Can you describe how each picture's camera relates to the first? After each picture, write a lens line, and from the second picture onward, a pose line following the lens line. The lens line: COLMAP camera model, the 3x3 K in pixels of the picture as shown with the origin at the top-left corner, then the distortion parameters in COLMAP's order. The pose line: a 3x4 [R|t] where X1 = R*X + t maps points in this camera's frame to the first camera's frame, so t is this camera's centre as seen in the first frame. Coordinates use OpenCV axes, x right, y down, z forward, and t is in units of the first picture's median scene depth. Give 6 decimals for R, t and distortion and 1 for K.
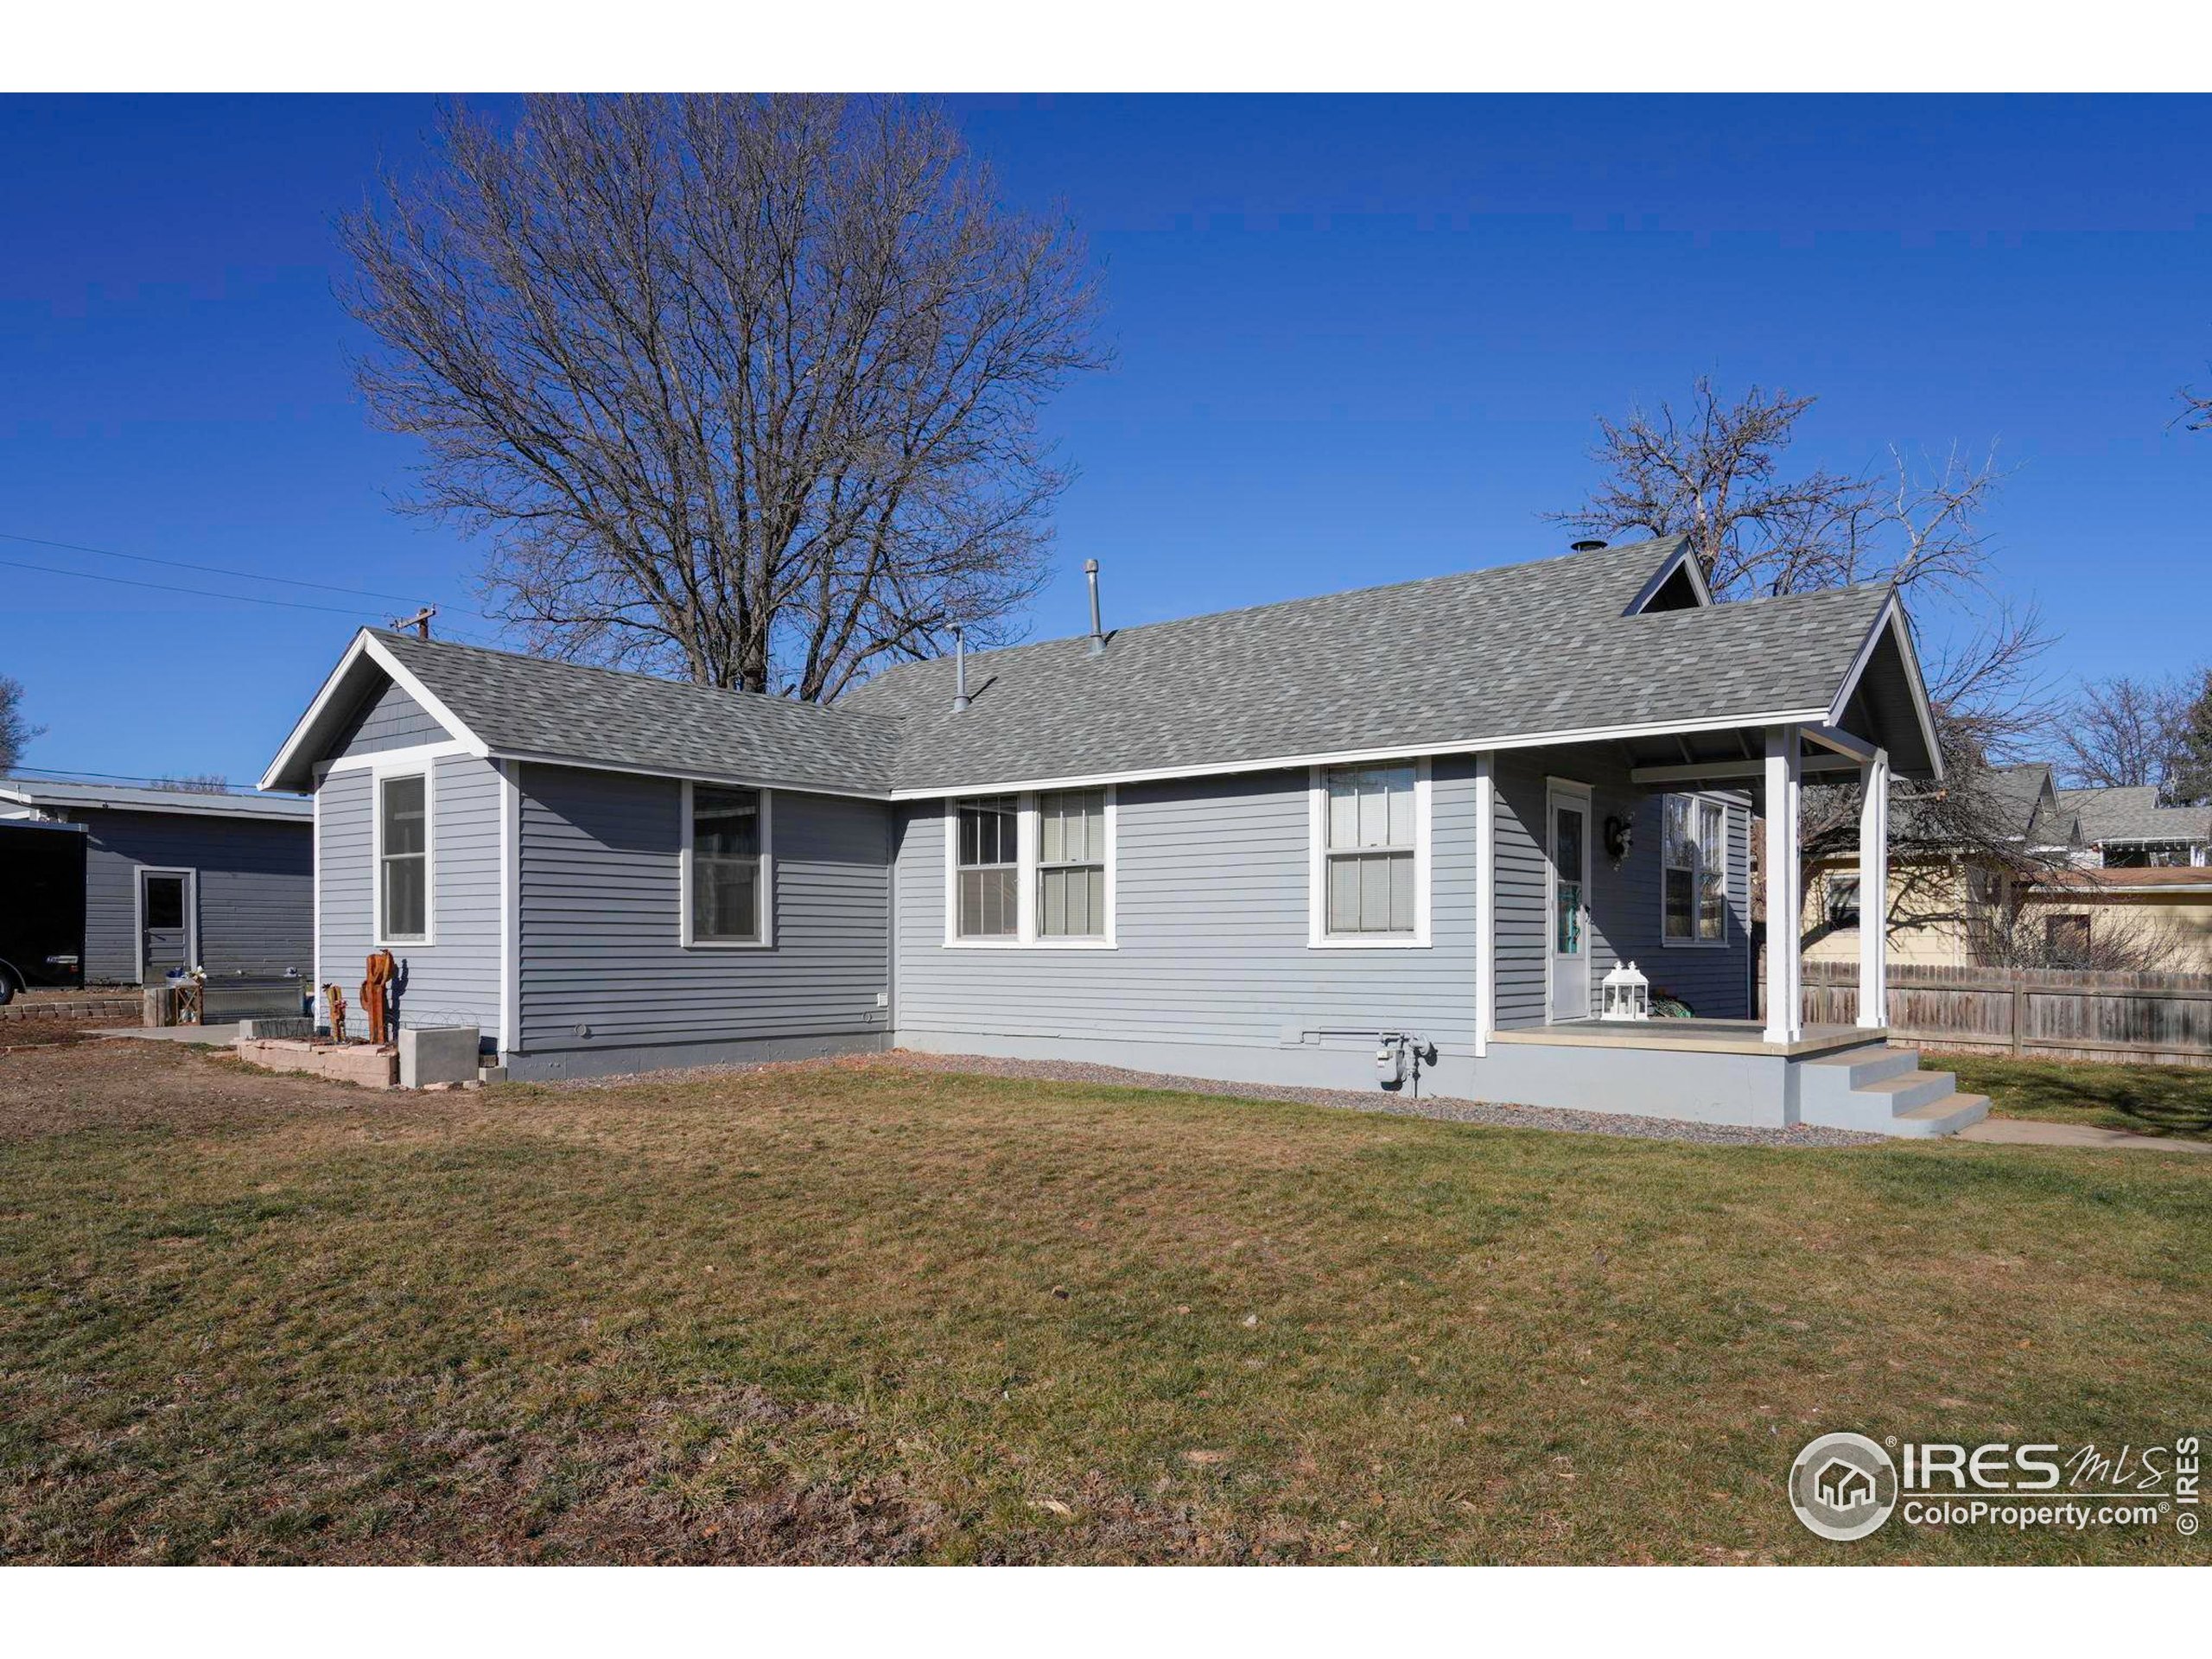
lens RADIAL K [[1482.0, 0, 1106.0], [0, 1482.0, 829.5], [0, 0, 1]] dist [0.000123, 0.000653]
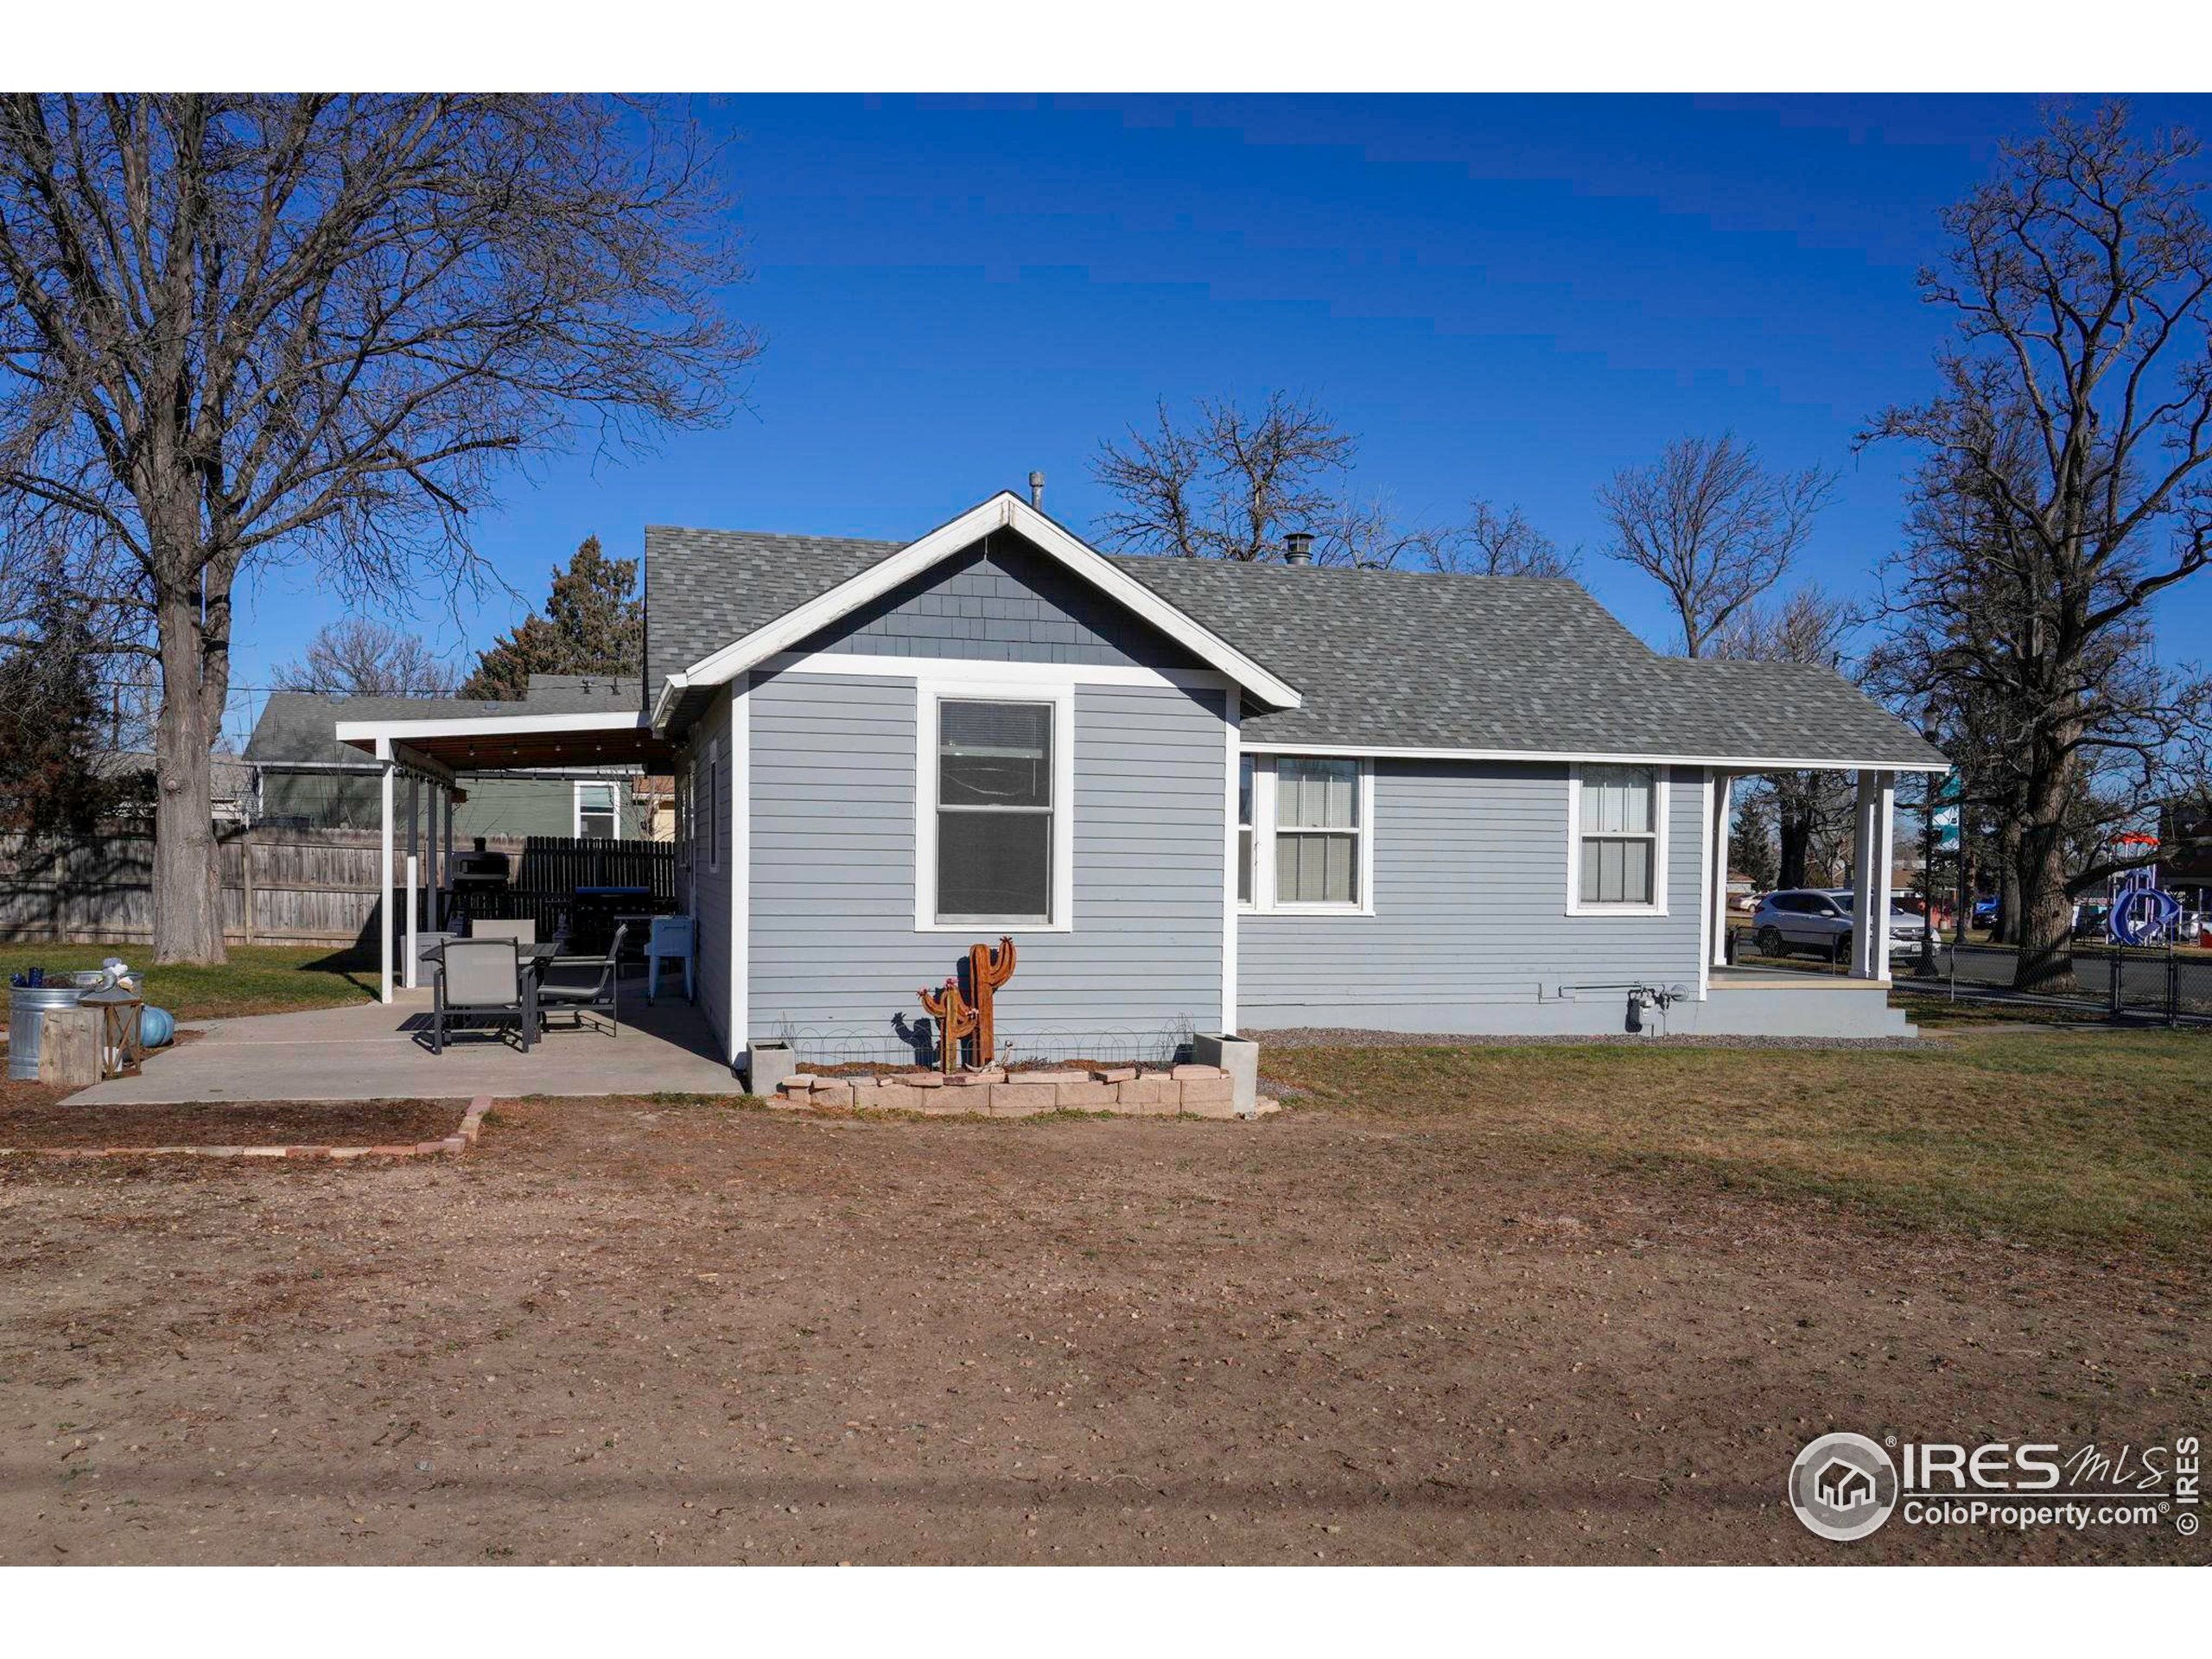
lens RADIAL K [[1789.9, 0, 1113.7], [0, 1789.9, 922.0], [0, 0, 1]] dist [-0.002357, -0.004910]
pose [[0.584137, -0.021919, 0.811359, -1.227349], [-0.077714, 0.993532, 0.082790, -0.004882], [-0.807926, -0.111414, 0.578655, 0.459324]]
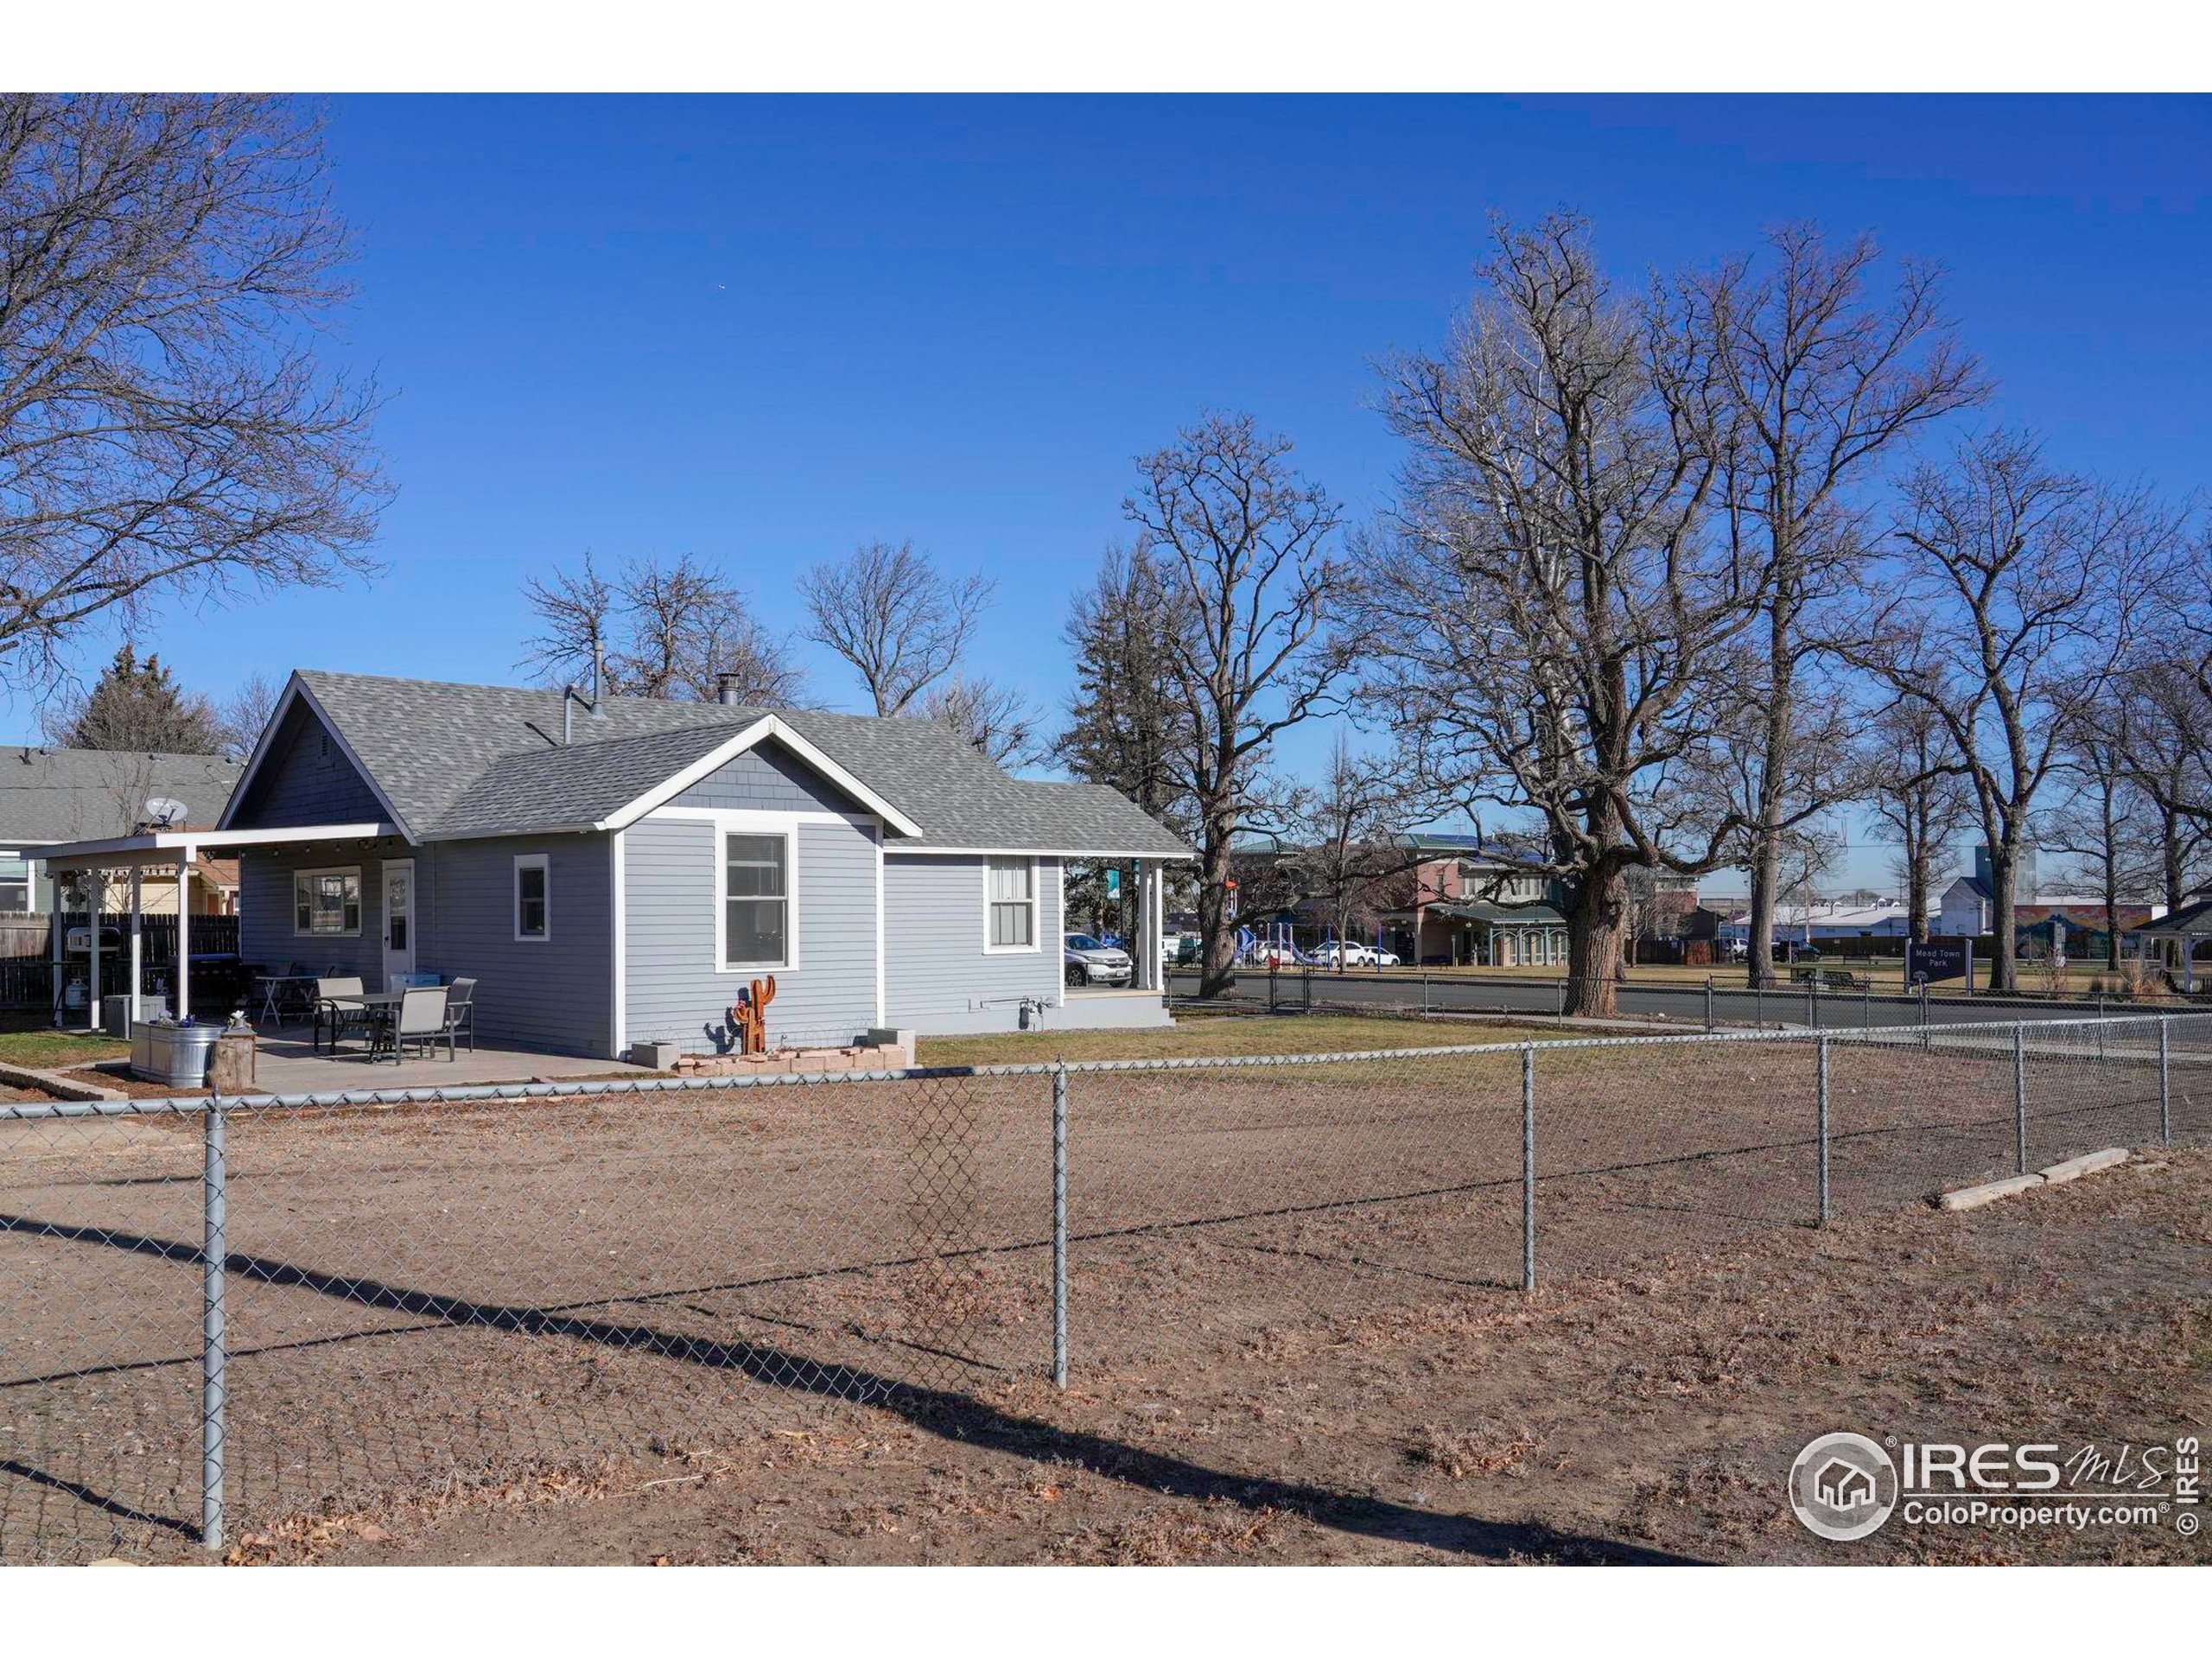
lens RADIAL K [[1833.2, 0, 1102.4], [0, 1833.2, 880.7], [0, 0, 1]] dist [0.000771, -0.004147]
pose [[0.150230, 0.012871, 0.988567, -2.040978], [-0.074243, 0.997239, -0.001702, -0.016268], [-0.985859, -0.073138, 0.150771, 0.521029]]
